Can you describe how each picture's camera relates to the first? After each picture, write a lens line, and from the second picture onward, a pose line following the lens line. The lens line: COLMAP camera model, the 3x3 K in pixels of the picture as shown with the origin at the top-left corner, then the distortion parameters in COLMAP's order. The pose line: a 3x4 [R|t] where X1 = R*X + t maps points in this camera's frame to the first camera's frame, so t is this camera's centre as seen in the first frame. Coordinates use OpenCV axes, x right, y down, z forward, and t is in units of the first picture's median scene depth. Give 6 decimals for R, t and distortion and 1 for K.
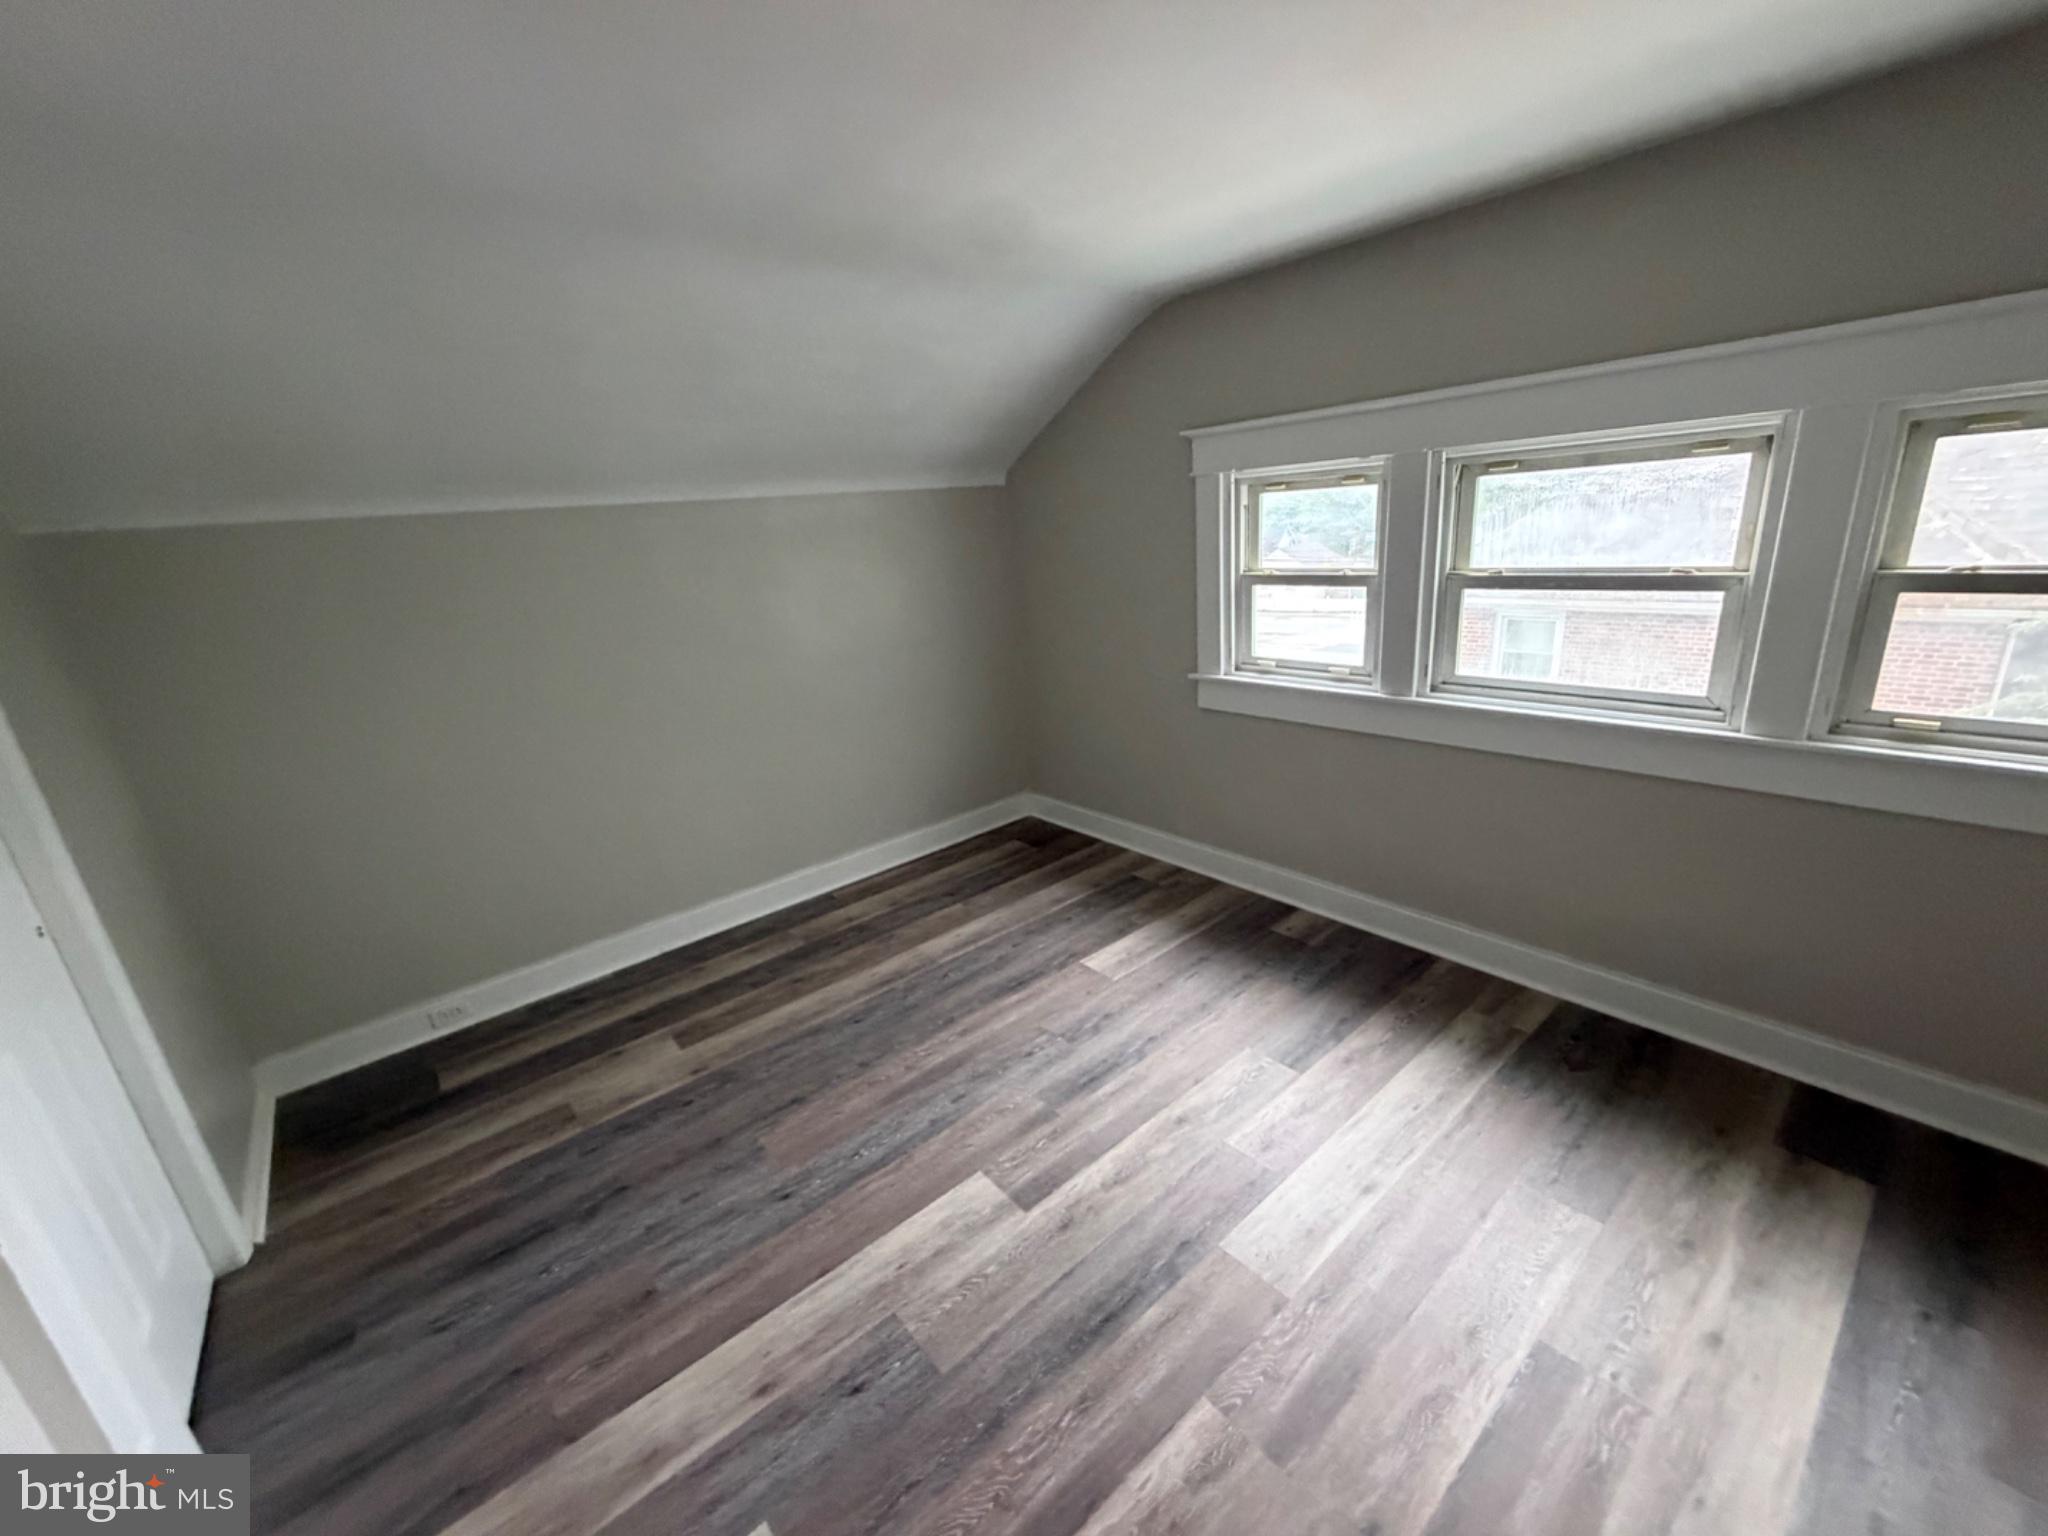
lens RADIAL K [[815.1, 0, 1009.3], [0, 815.1, 772.1], [0, 0, 1]] dist [0.002238, -0.000072]
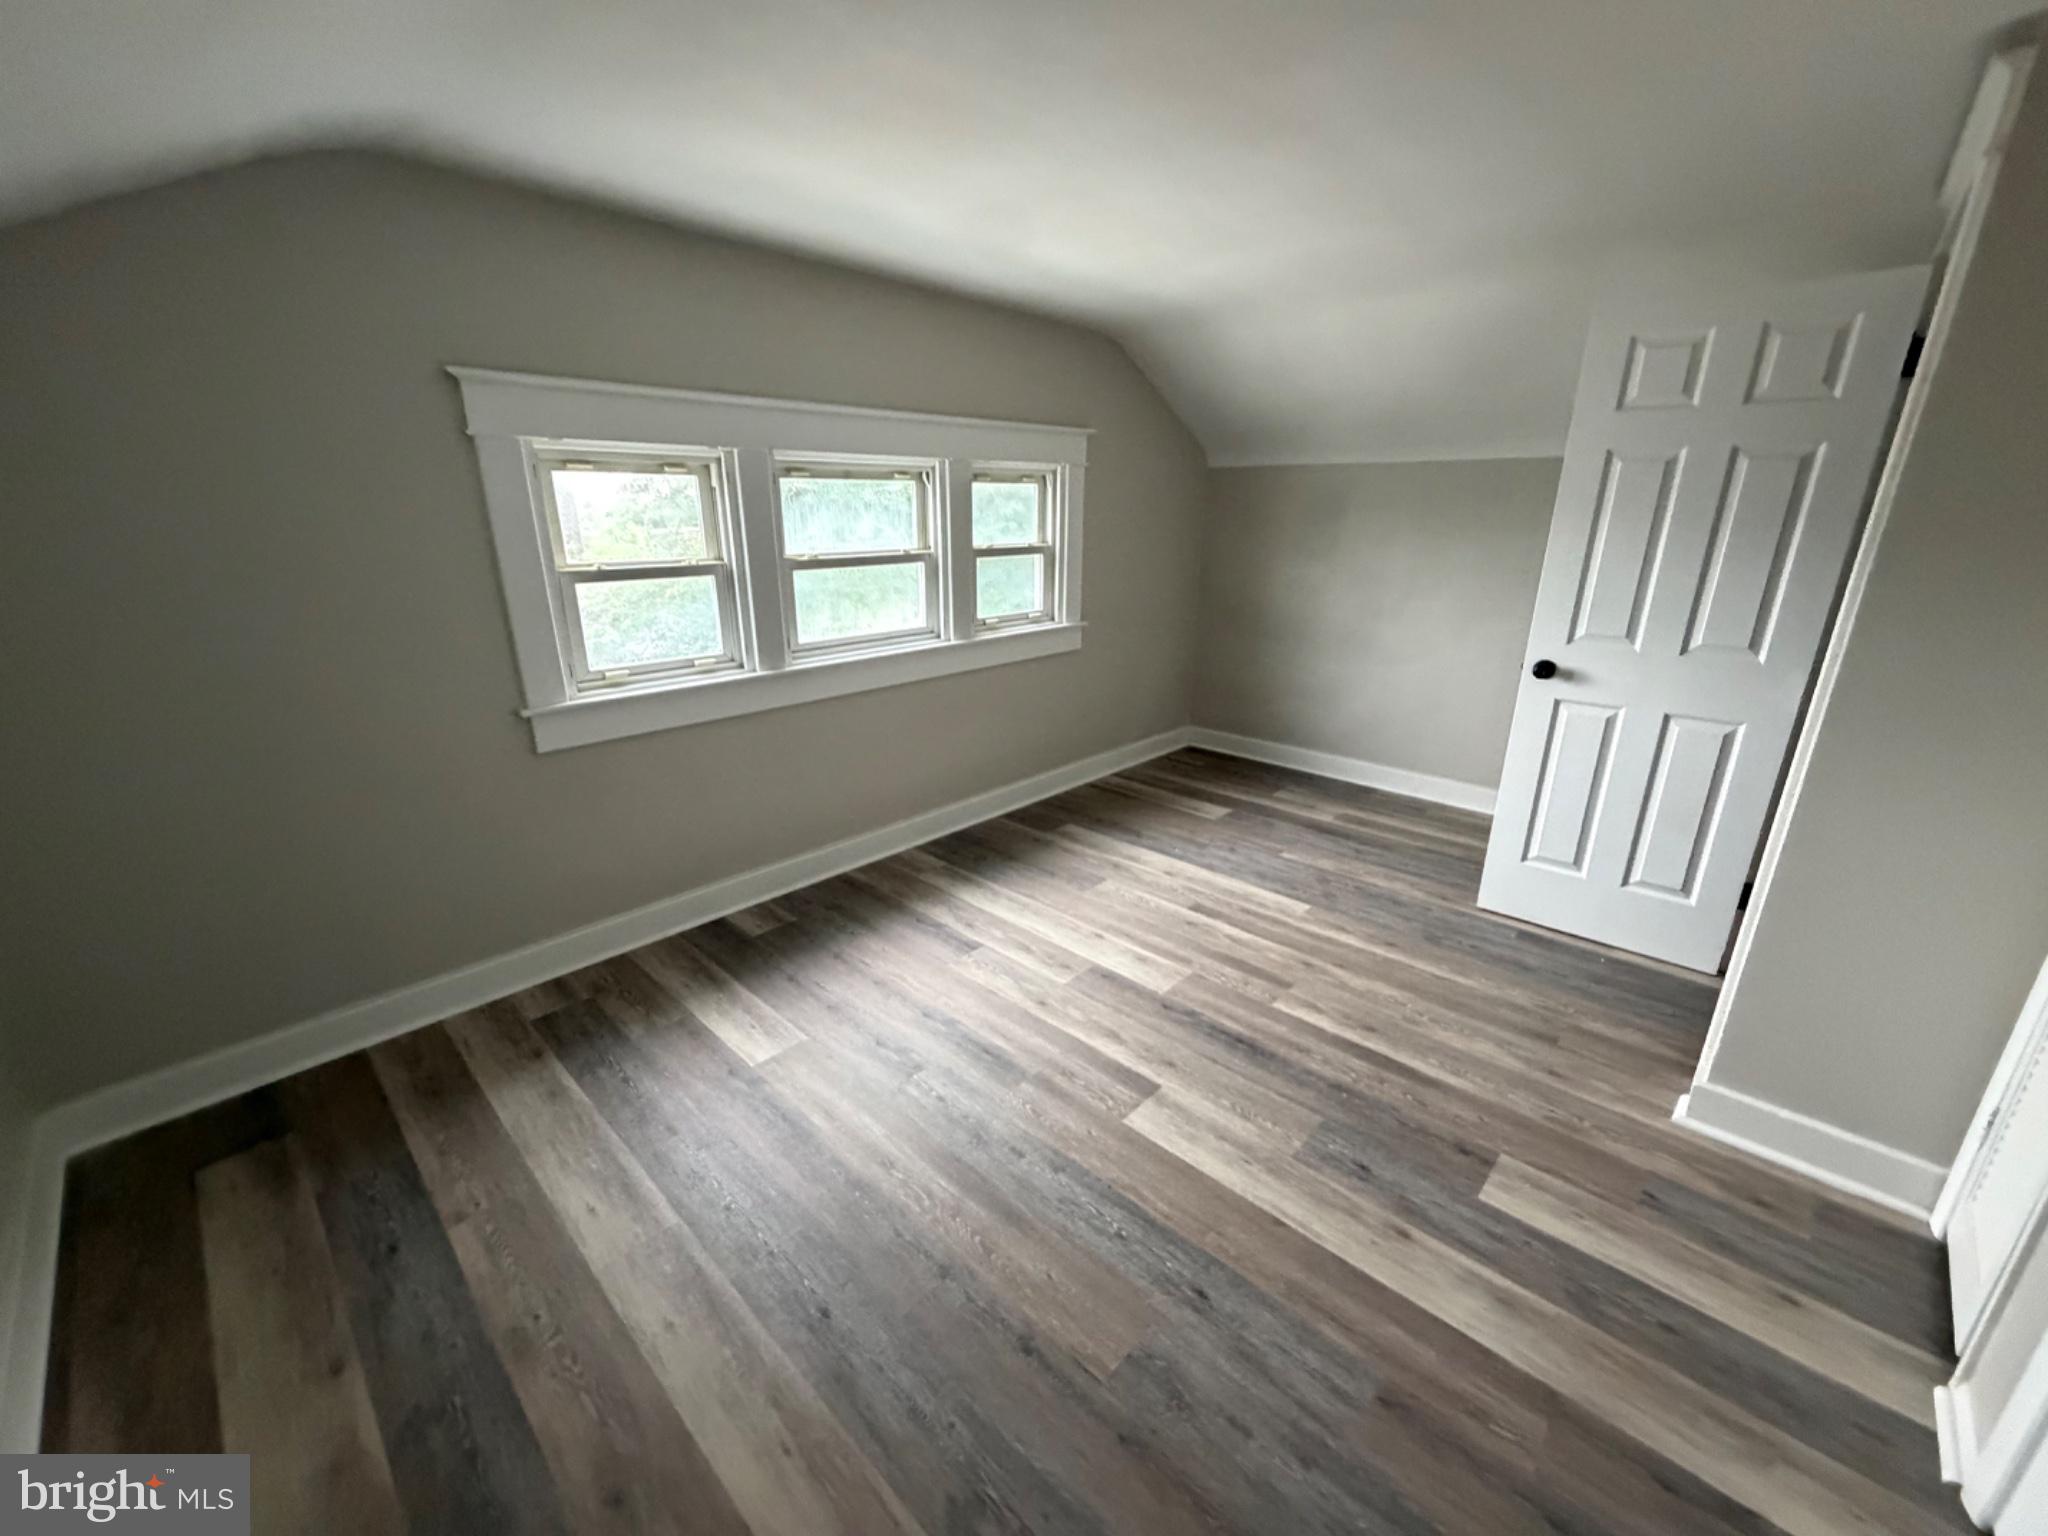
lens RADIAL K [[815.1, 0, 1034.6], [0, 815.1, 766.1], [0, 0, 1]] dist [0.002238, -0.000072]
pose [[-0.125786, -0.227711, 0.965570, -0.844500], [0.306723, 0.916686, 0.256140, -0.188390], [-0.943450, 0.328382, -0.045462, 0.954875]]
